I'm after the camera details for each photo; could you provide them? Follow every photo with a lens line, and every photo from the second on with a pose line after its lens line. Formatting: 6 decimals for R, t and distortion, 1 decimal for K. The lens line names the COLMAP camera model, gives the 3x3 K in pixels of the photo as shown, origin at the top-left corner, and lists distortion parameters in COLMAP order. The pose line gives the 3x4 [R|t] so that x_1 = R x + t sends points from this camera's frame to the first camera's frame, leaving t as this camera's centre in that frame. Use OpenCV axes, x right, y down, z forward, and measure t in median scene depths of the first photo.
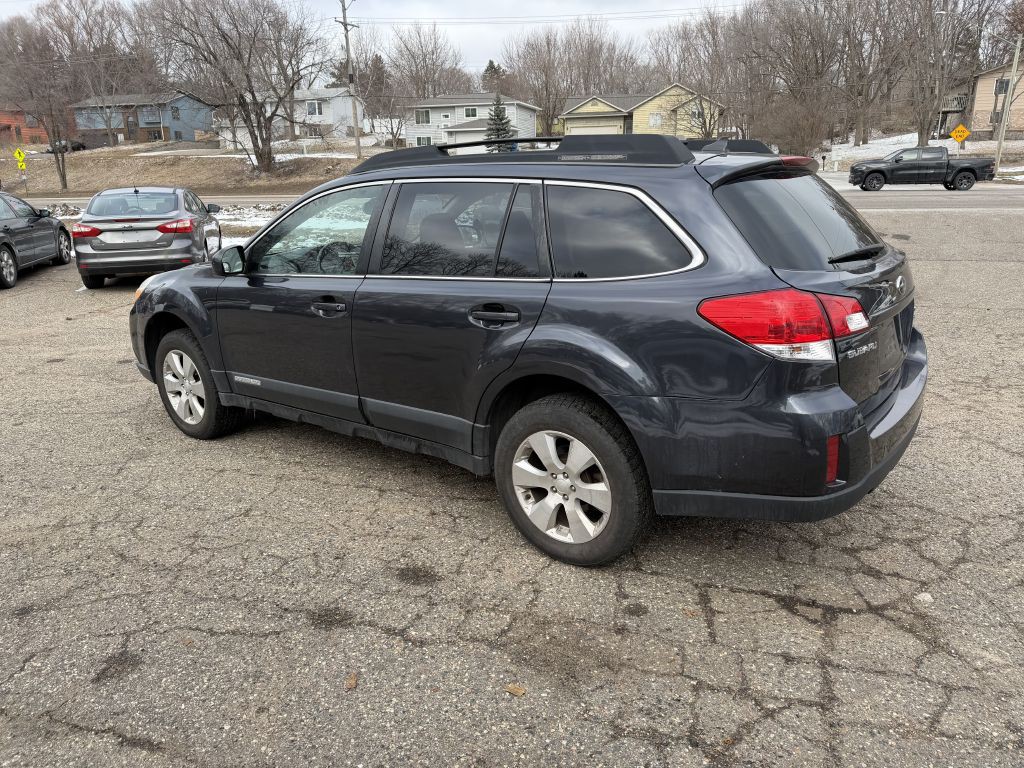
lens RADIAL K [[713.6, 0, 515.5], [0, 713.6, 383.0], [0, 0, 1]] dist [0.039308, -0.044106]
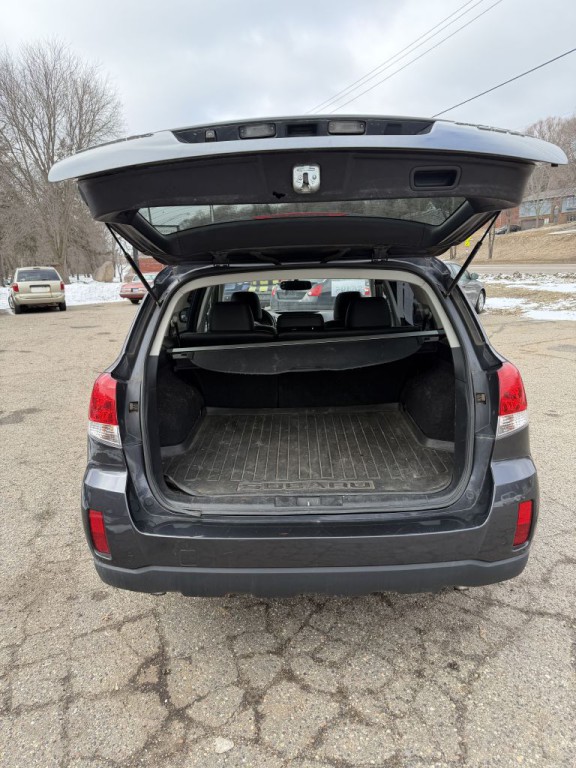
lens RADIAL K [[542.7, 0, 286.5], [0, 542.7, 388.9], [0, 0, 1]] dist [0.014469, -0.021948]
pose [[0.582380, 0.184235, -0.791765, 0.723442], [-0.205225, 0.975752, 0.076094, -0.132524], [0.786585, 0.118174, 0.606068, 0.412636]]
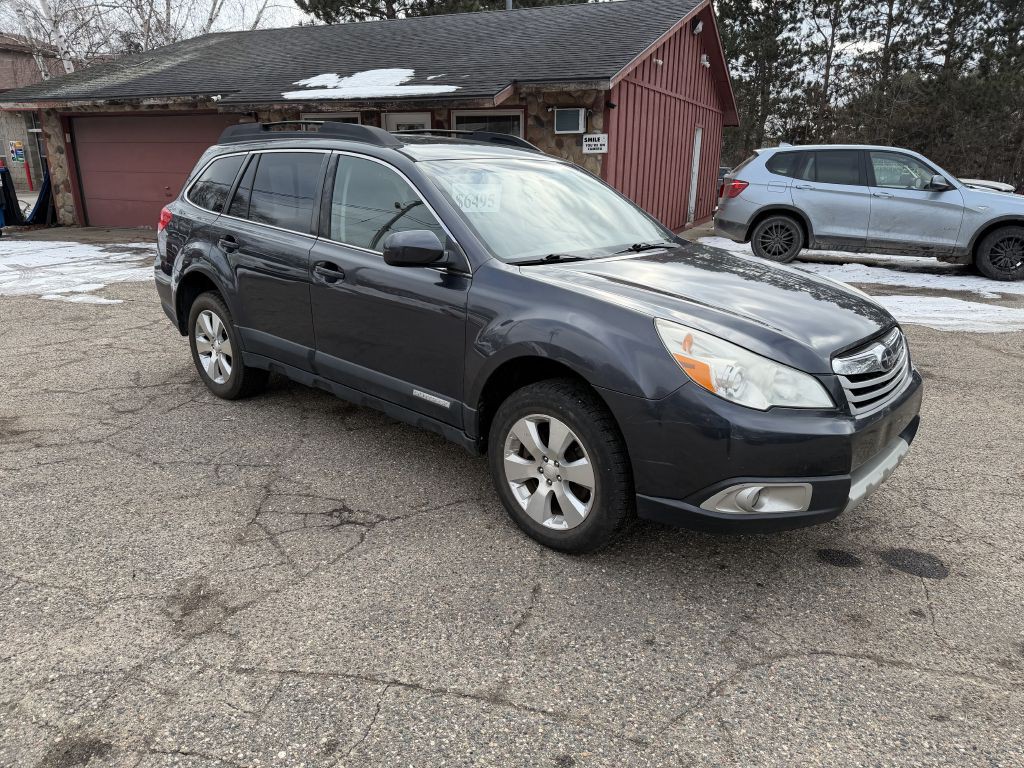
lens RADIAL K [[713.6, 0, 518.2], [0, 713.6, 378.8], [0, 0, 1]] dist [0.039308, -0.044106]
pose [[-0.995150, -0.020263, 0.096255, -0.290801], [0.034986, 0.841650, 0.538890, -0.560712], [-0.091932, 0.539644, -0.836859, 2.015837]]
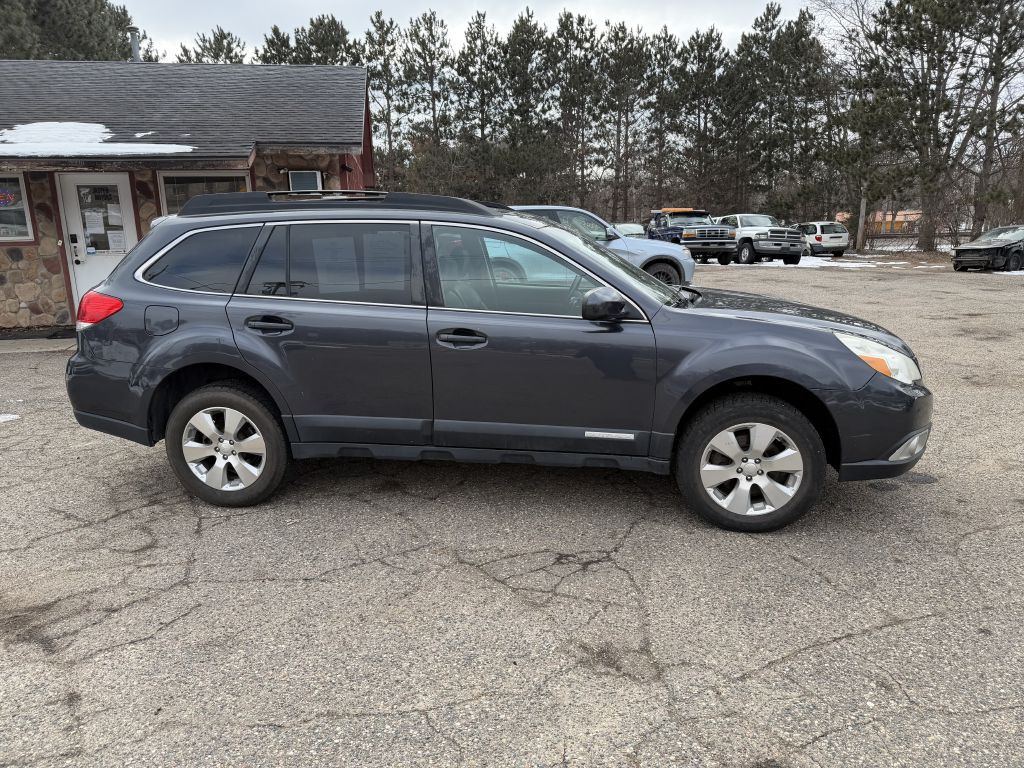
lens RADIAL K [[713.6, 0, 515.4], [0, 713.6, 378.6], [0, 0, 1]] dist [0.039308, -0.044106]
pose [[-0.879981, 0.134753, -0.455494, 0.396286], [-0.100772, 0.884130, 0.456245, -0.572884], [0.464196, 0.447388, -0.764438, 1.960770]]
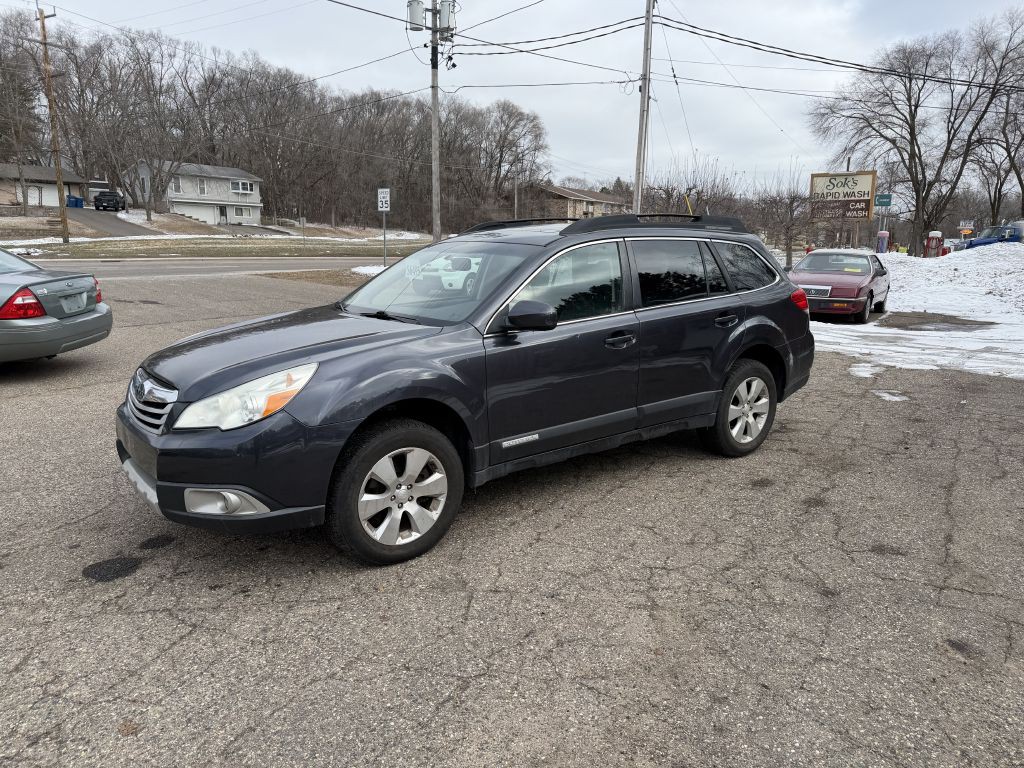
lens RADIAL K [[713.6, 0, 520.2], [0, 713.6, 383.8], [0, 0, 1]] dist [0.039308, -0.044106]
pose [[0.264401, -0.163014, 0.950536, -1.275640], [0.256991, 0.961882, 0.093475, -0.165188], [-0.929542, 0.219564, 0.296216, 0.717265]]
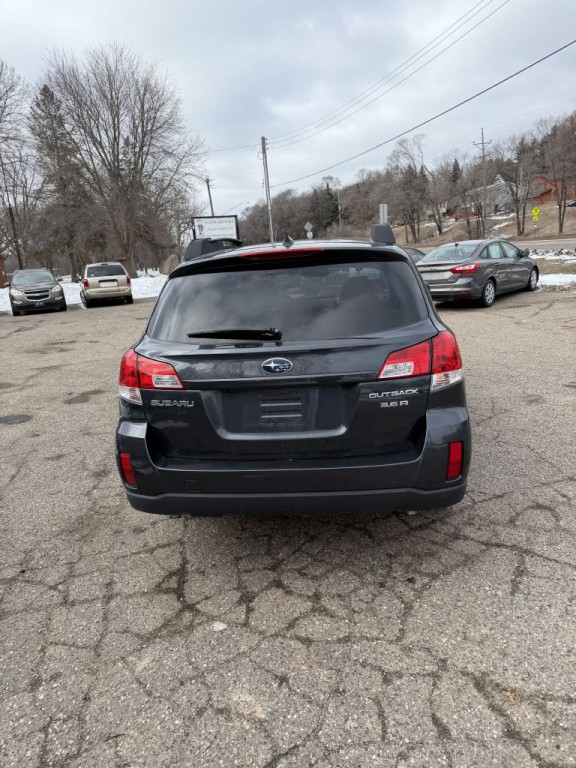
lens RADIAL K [[542.7, 0, 292.7], [0, 542.7, 387.4], [0, 0, 1]] dist [0.014469, -0.021948]
pose [[0.497478, 0.191955, -0.845972, 0.884092], [-0.175517, 0.977313, 0.118543, -0.139394], [0.849535, 0.089510, 0.519883, 0.414895]]
